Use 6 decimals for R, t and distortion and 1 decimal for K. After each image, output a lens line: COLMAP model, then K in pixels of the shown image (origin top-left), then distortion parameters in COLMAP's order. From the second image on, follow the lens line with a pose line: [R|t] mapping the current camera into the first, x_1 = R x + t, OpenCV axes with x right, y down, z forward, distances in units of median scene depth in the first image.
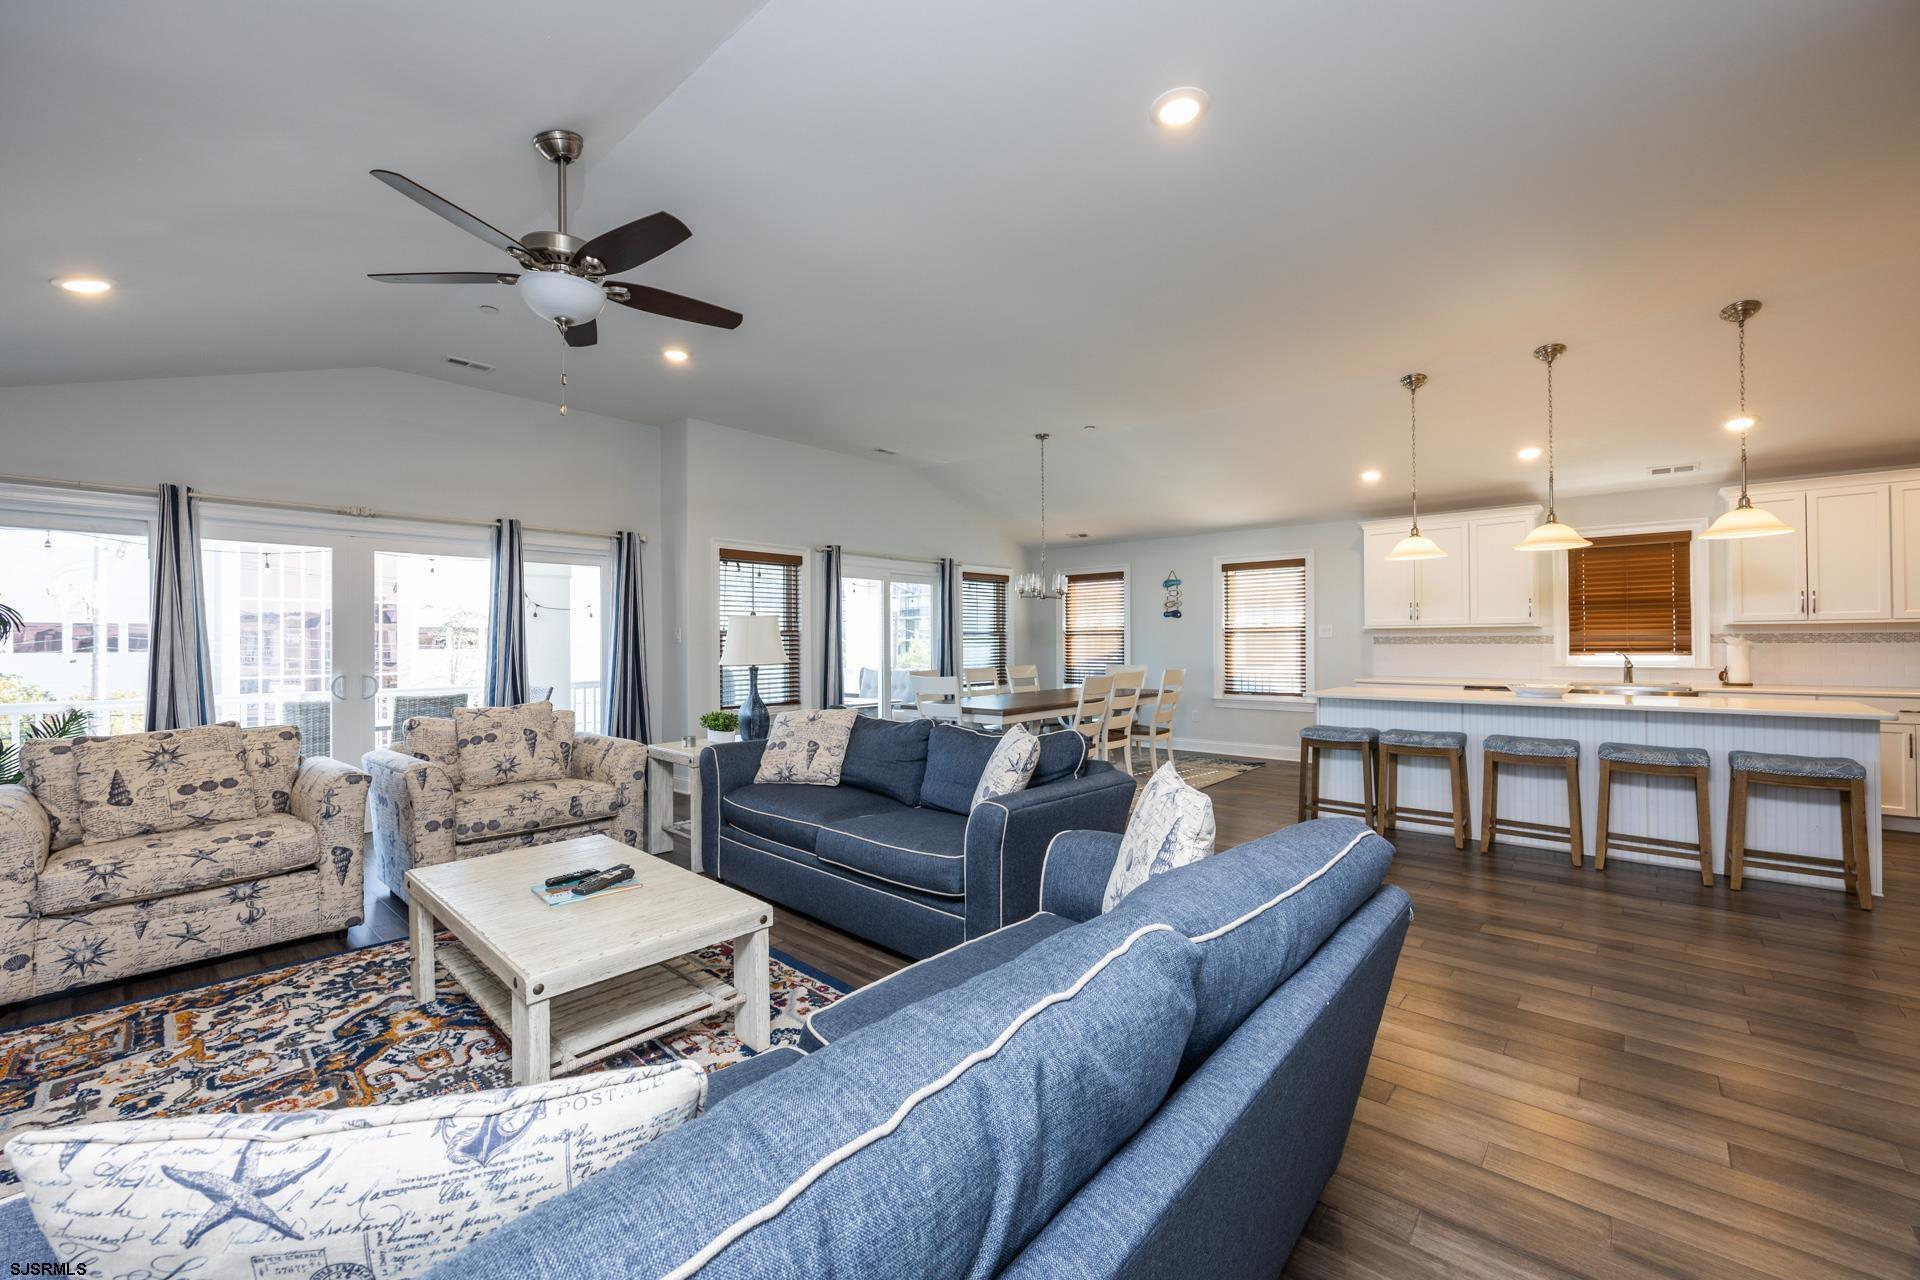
lens RADIAL K [[747.2, 0, 960.0], [0, 747.2, 640.0], [0, 0, 1]] dist [-0.000820, 0.000240]
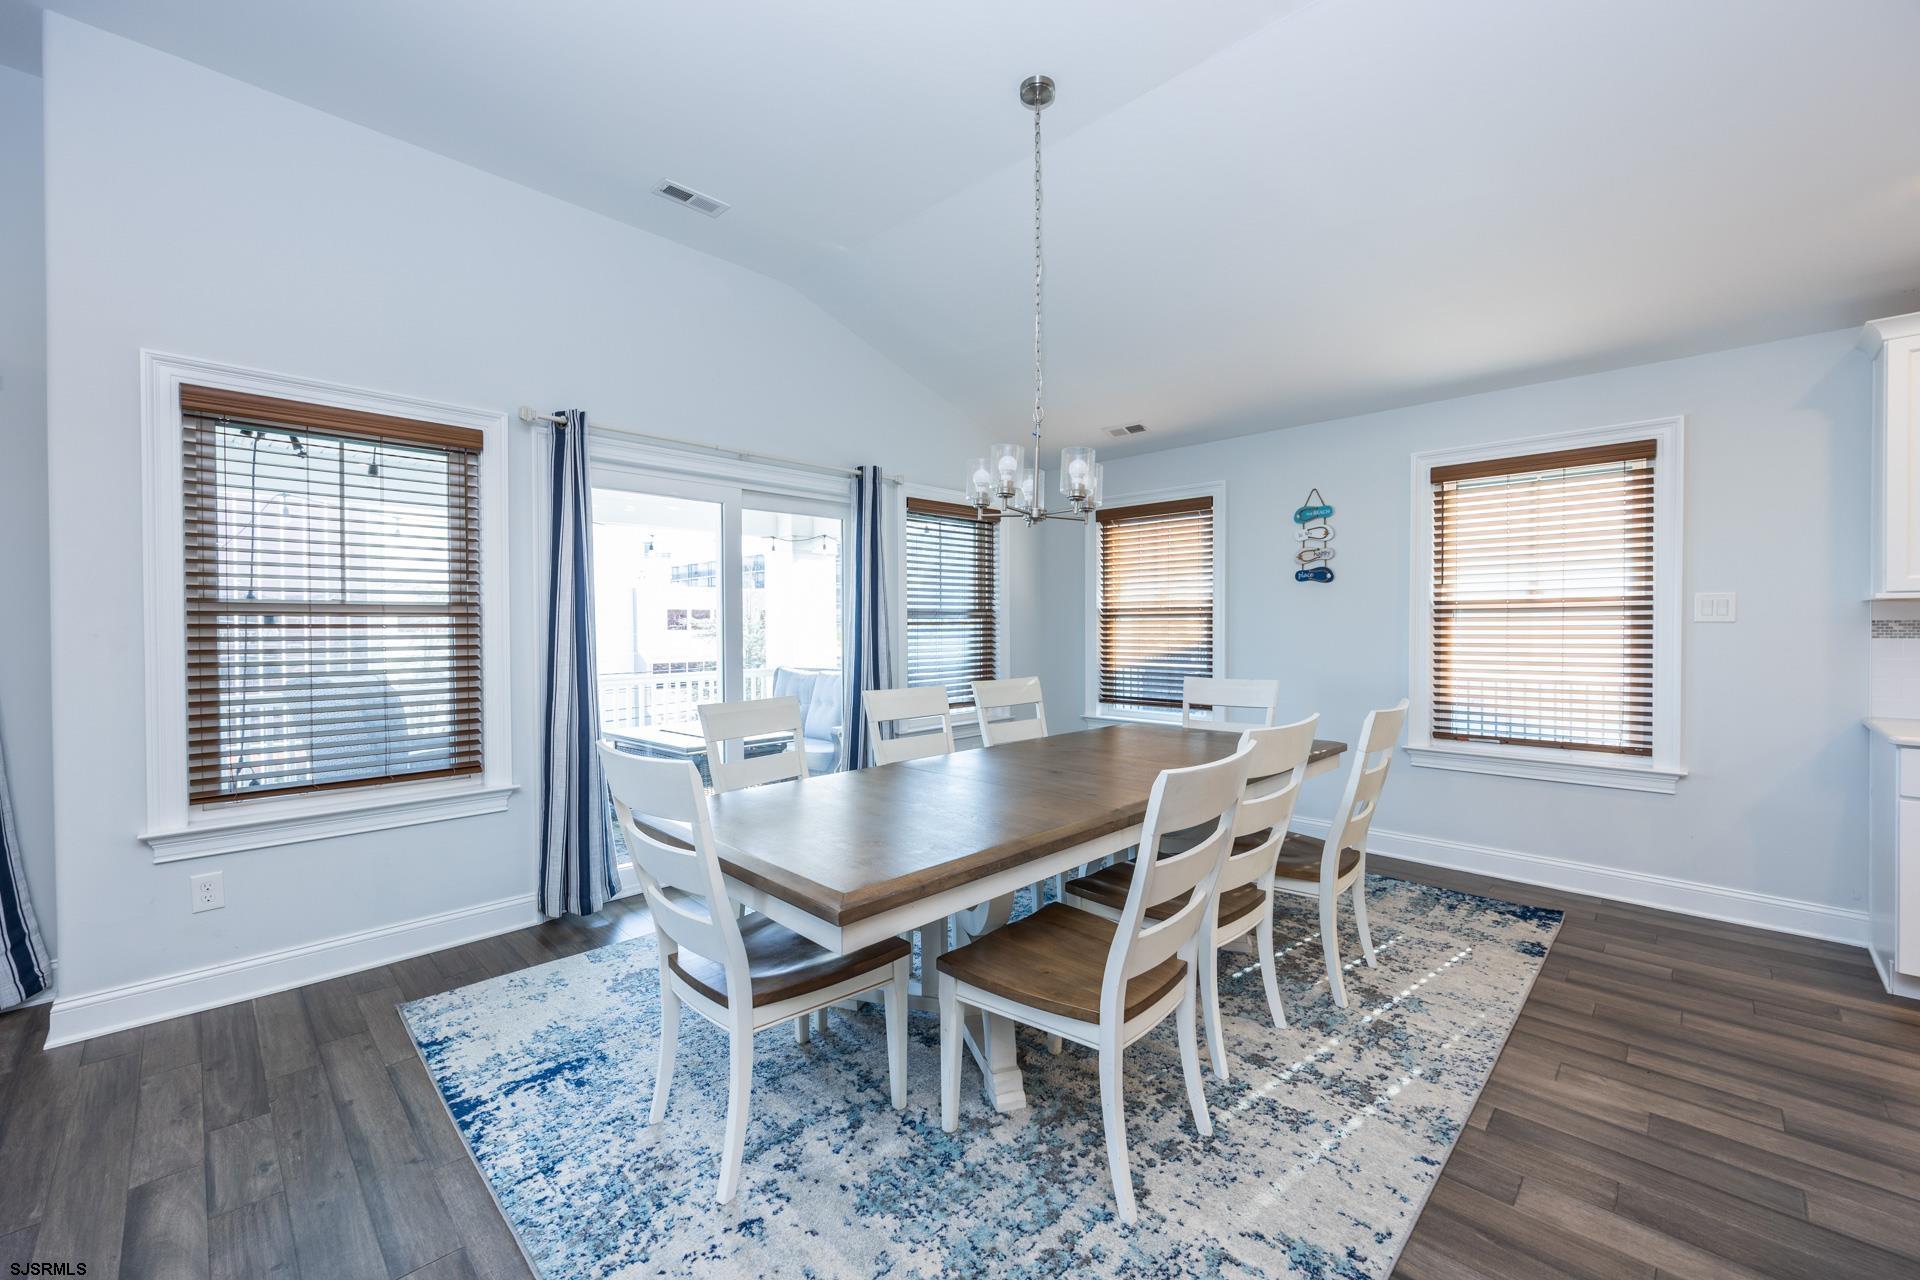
lens RADIAL K [[747.2, 0, 960.0], [0, 747.2, 640.0], [0, 0, 1]] dist [-0.000820, 0.000240]
pose [[0.998386, 0.002844, -0.056715, 0.074391], [-0.001686, 0.999789, 0.020458, -0.000689], [0.056761, -0.020330, 0.998181, 0.484571]]
